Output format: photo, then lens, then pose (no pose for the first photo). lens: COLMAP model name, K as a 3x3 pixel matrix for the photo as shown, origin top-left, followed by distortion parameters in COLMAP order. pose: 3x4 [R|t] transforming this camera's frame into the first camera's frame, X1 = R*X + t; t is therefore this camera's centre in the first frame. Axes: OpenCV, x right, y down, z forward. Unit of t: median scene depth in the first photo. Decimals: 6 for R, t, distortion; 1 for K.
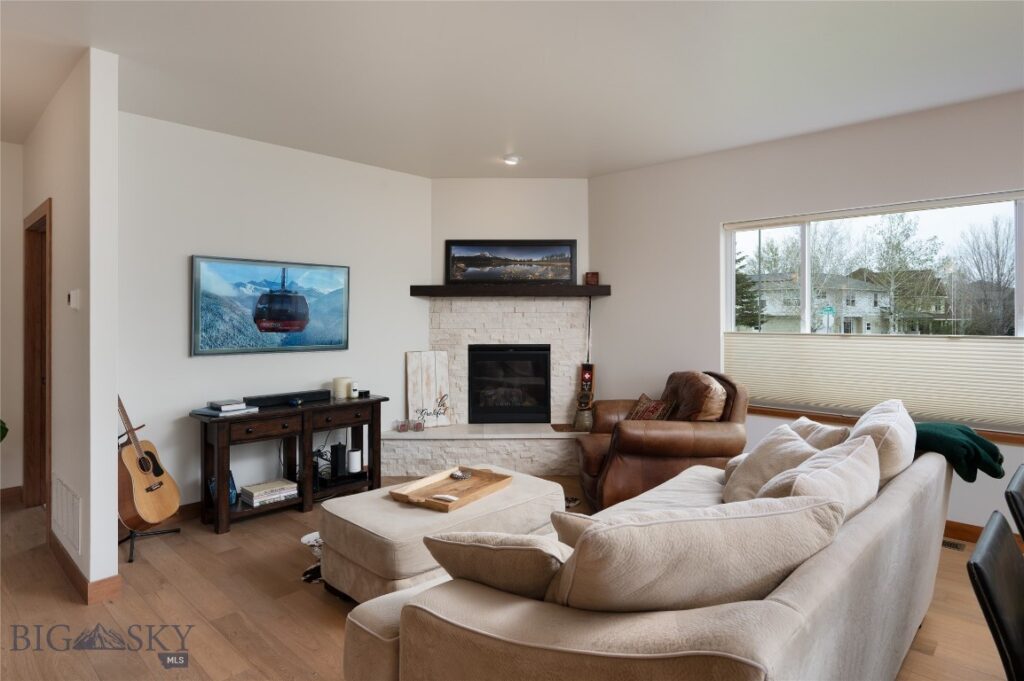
lens RADIAL K [[574.3, 0, 505.3], [0, 574.3, 312.8], [0, 0, 1]] dist [-0.000707, -0.000215]
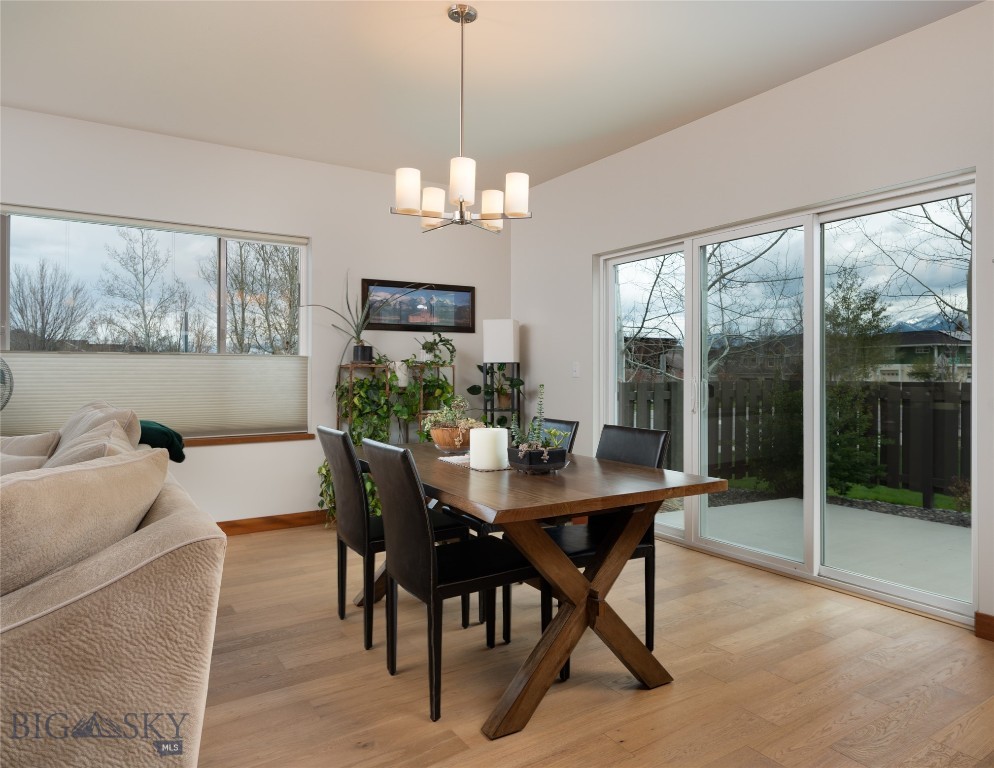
lens RADIAL K [[664.0, 0, 539.5], [0, 664.0, 369.0], [0, 0, 1]] dist [0.001017, 0.000463]
pose [[0.208034, 0.005205, 0.978108, -0.190891], [-0.009101, 0.999953, -0.003385, 0.045325], [-0.978079, -0.008198, 0.208072, 0.053569]]
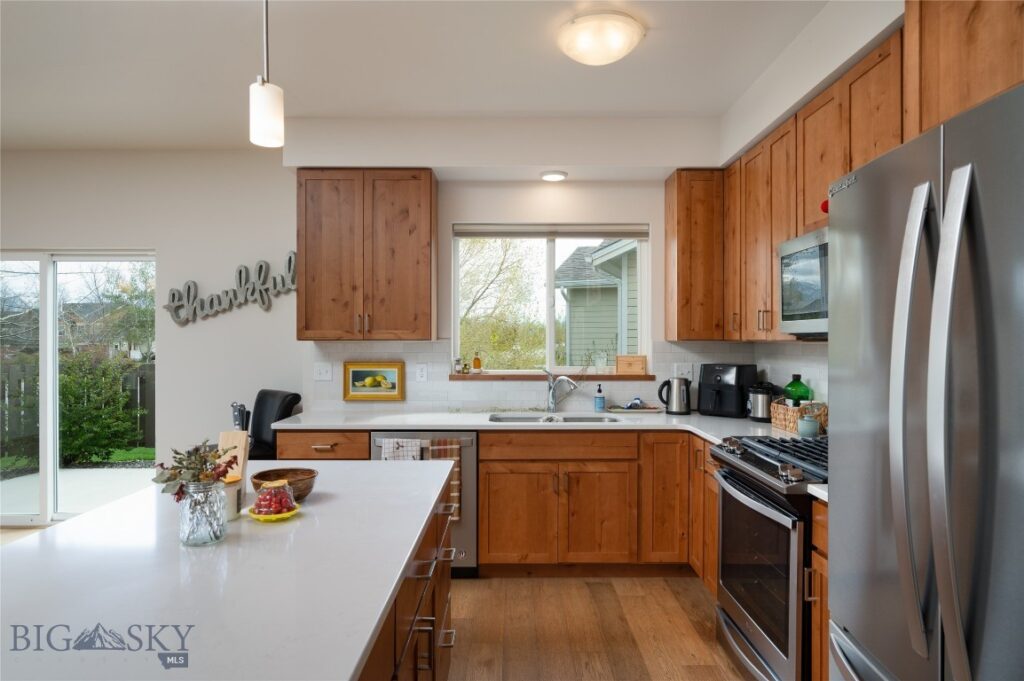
lens RADIAL K [[606.9, 0, 512.0], [0, 606.9, 340.5], [0, 0, 1]] dist [0.001410, 0.000165]
pose [[-0.691625, 0.001353, 0.722255, -0.516288], [-0.006710, 0.999943, -0.008298, 0.004772], [-0.722225, -0.010586, -0.691577, 0.038159]]
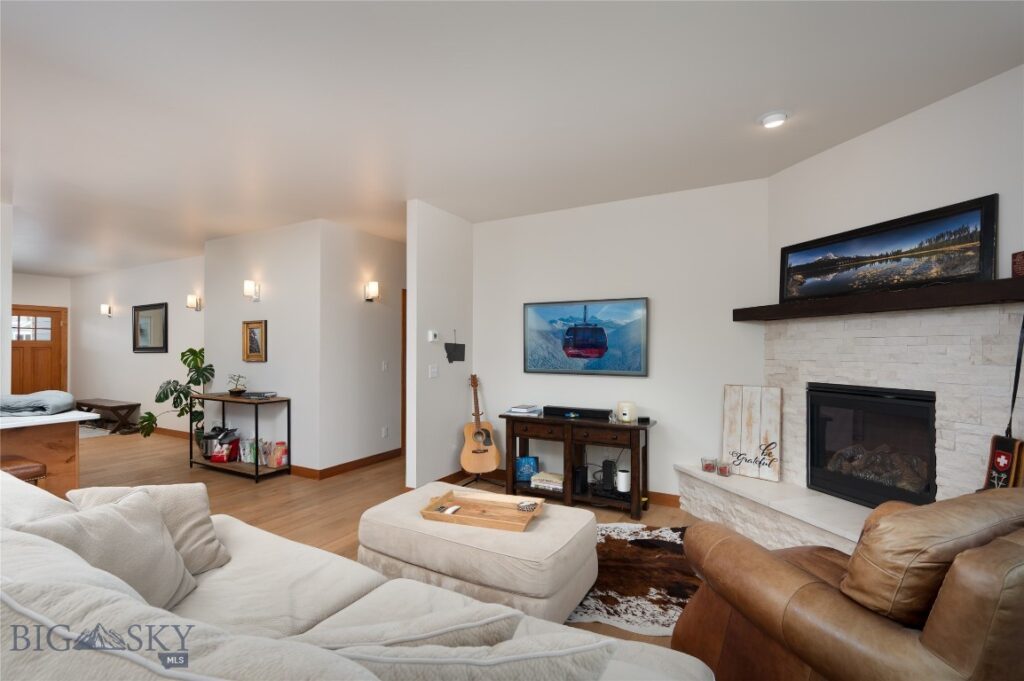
lens RADIAL K [[458.9, 0, 512.0], [0, 458.9, 340.5], [0, 0, 1]] dist [0.000422, -0.000072]
pose [[0.256142, -0.016180, -0.966504, 0.417660], [0.007004, 0.999865, -0.014882, 0.007966], [0.966614, -0.002958, 0.256221, 0.481543]]
